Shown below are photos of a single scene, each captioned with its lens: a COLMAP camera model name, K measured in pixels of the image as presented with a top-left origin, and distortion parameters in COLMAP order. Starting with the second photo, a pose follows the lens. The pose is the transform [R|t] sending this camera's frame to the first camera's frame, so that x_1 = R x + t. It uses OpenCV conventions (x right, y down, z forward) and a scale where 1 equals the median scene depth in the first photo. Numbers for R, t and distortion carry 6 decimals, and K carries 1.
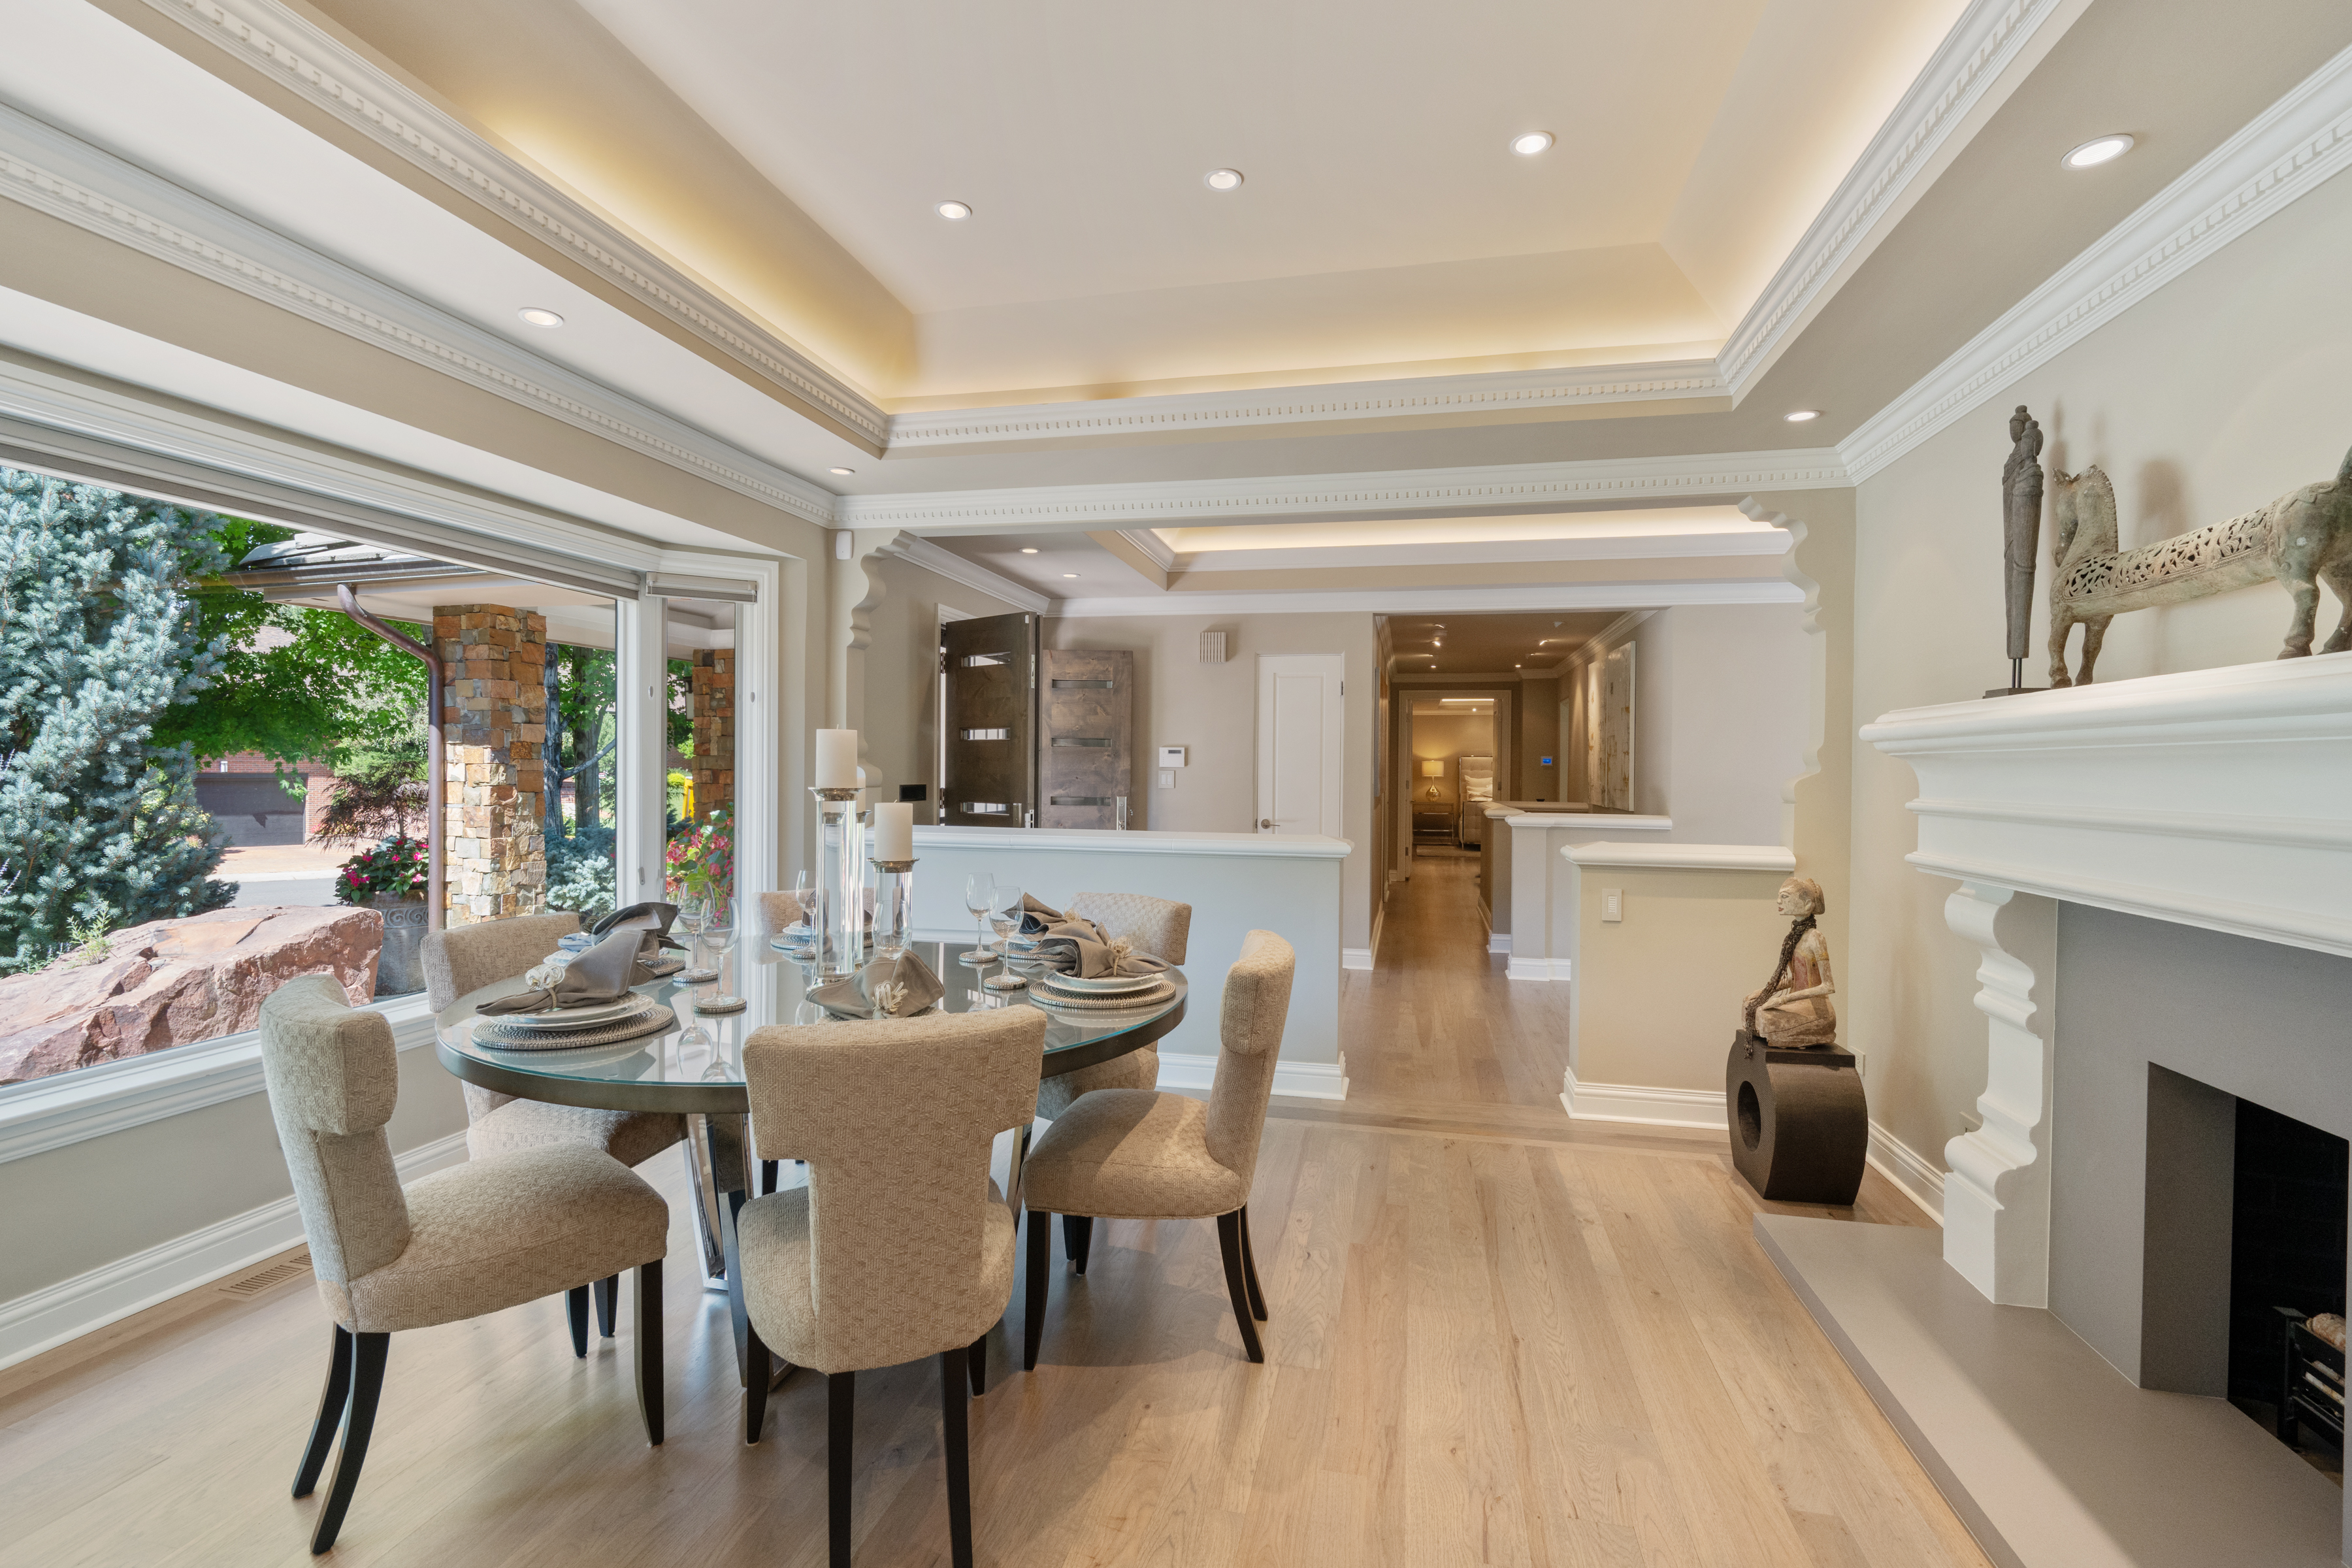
lens RADIAL K [[1067.7, 0, 1177.4], [0, 1067.7, 779.9], [0, 0, 1]] dist [0.004995, 0.000497]
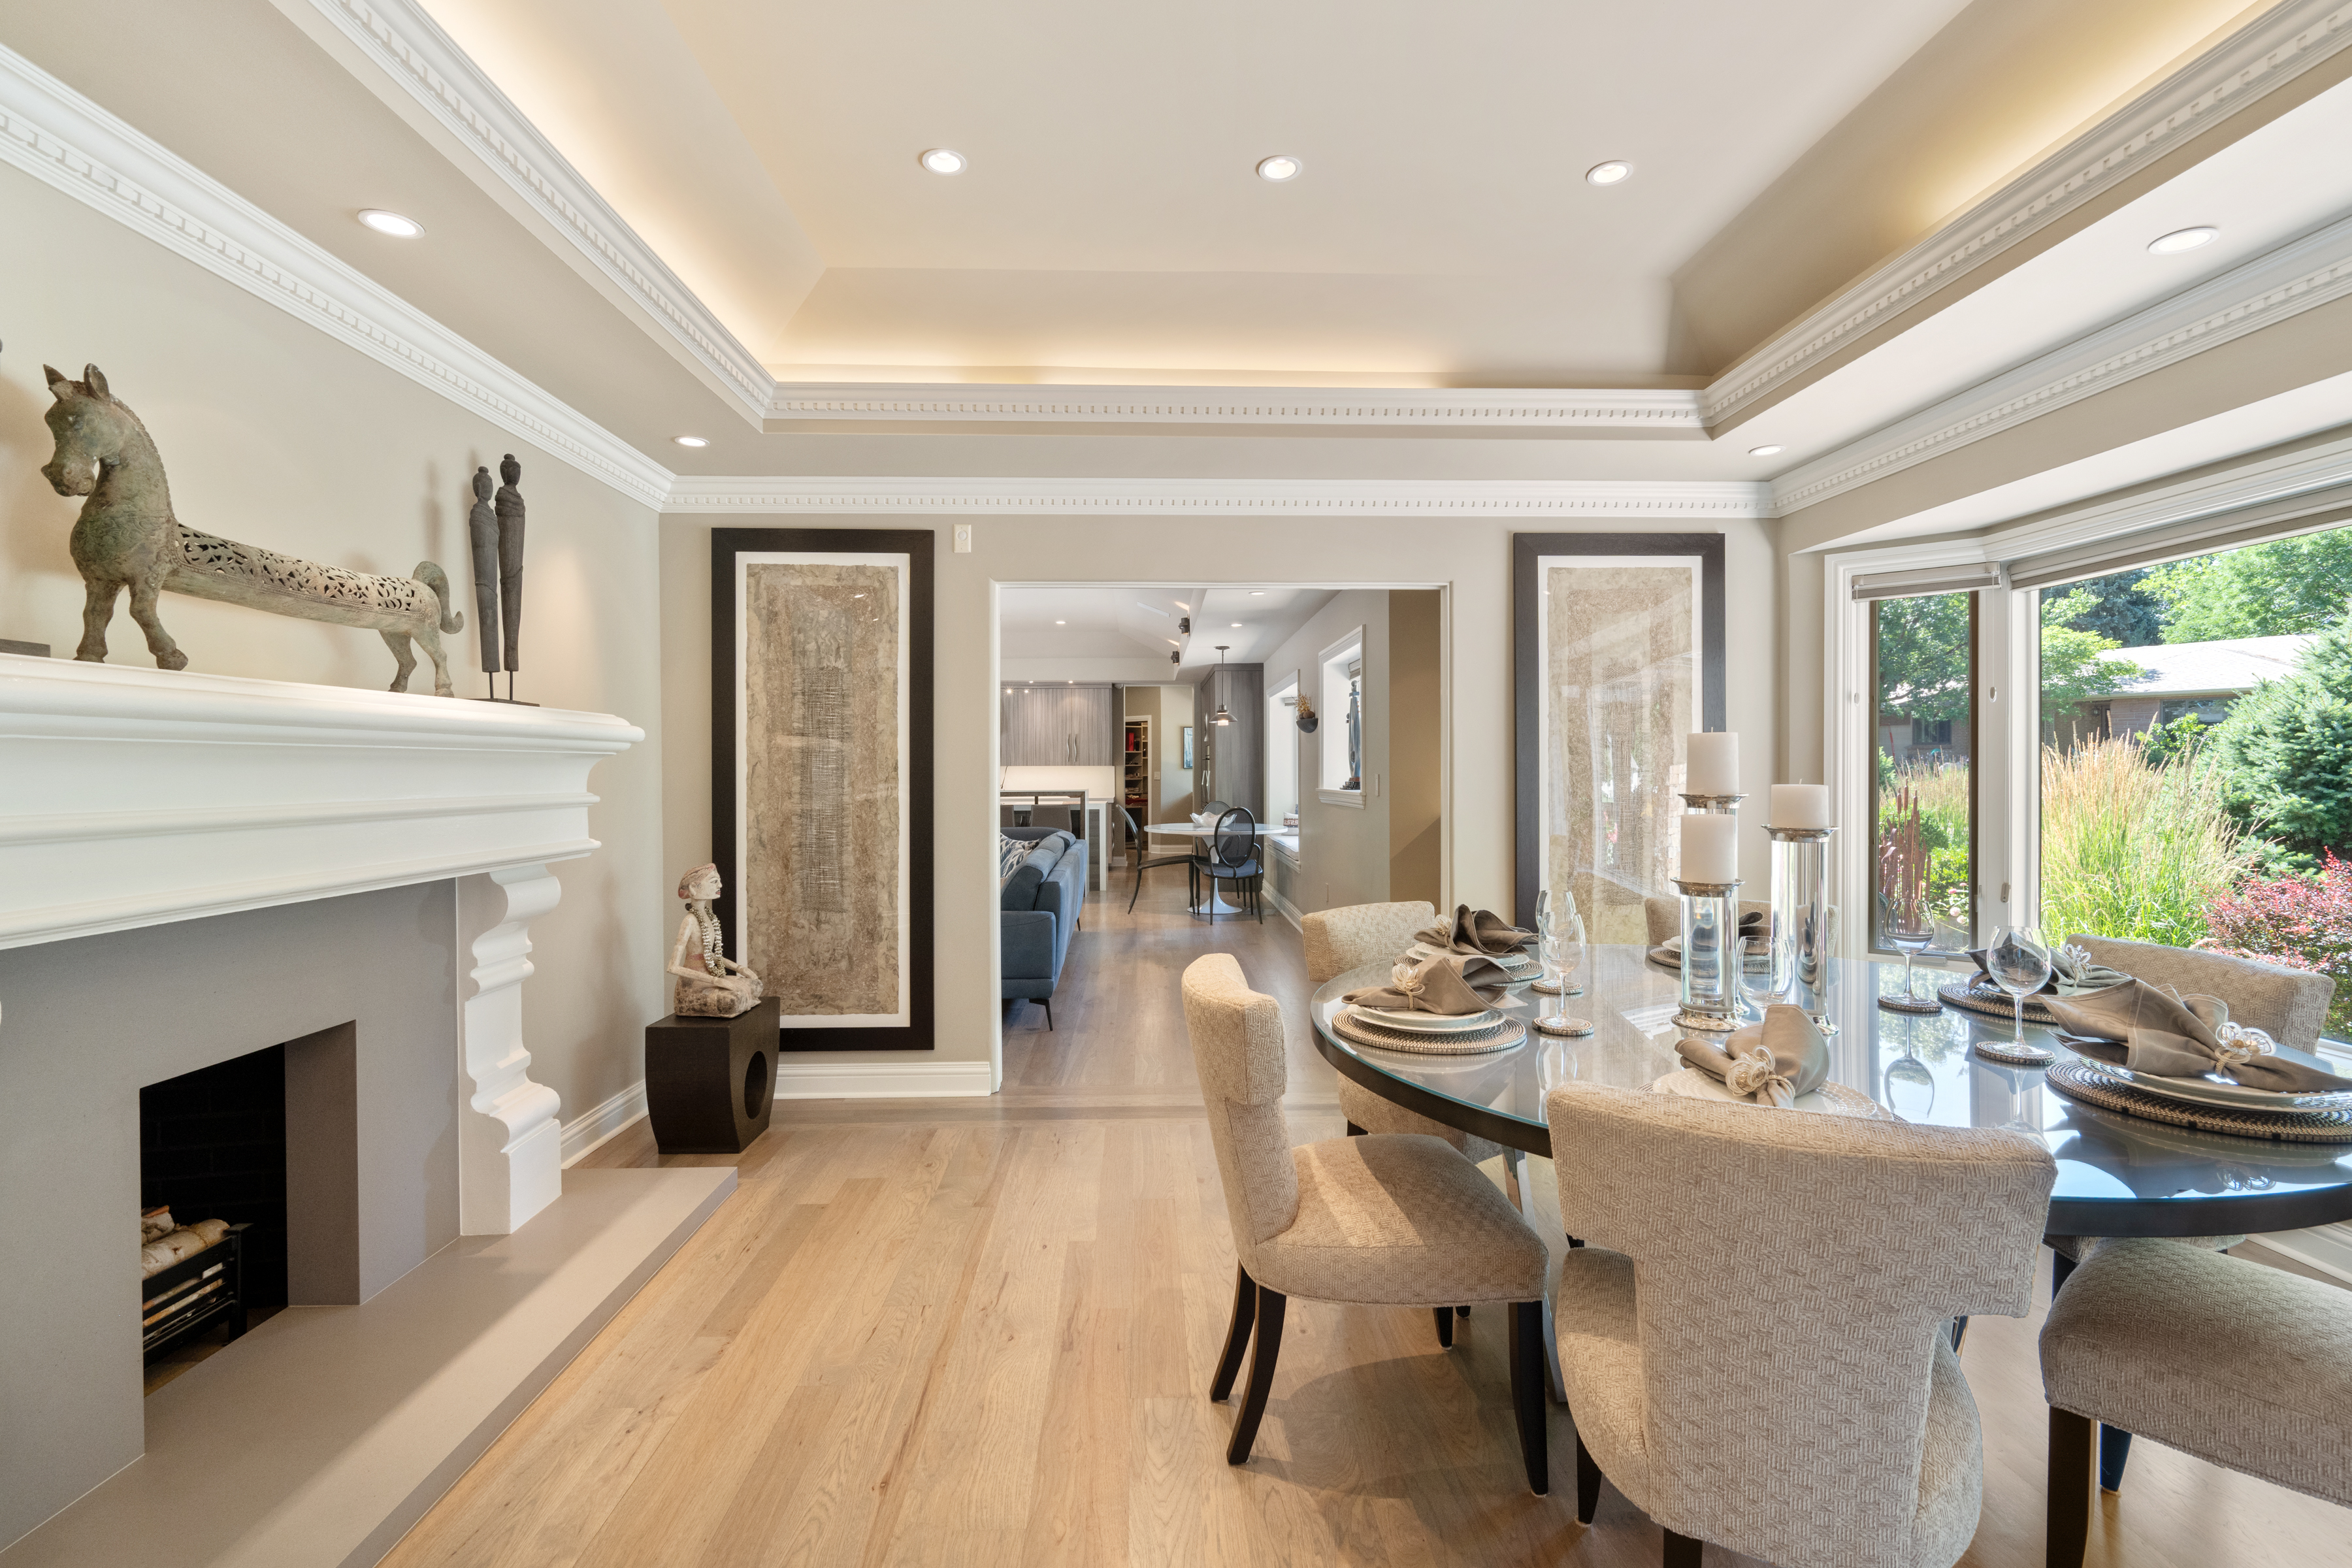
lens RADIAL K [[1067.7, 0, 1176.0], [0, 1067.7, 780.5], [0, 0, 1]] dist [0.004995, 0.000497]
pose [[-0.965817, -0.001310, -0.259221, 0.363939], [-0.004827, 0.999905, 0.012930, 0.050924], [0.259179, 0.013740, -0.965732, 2.000876]]
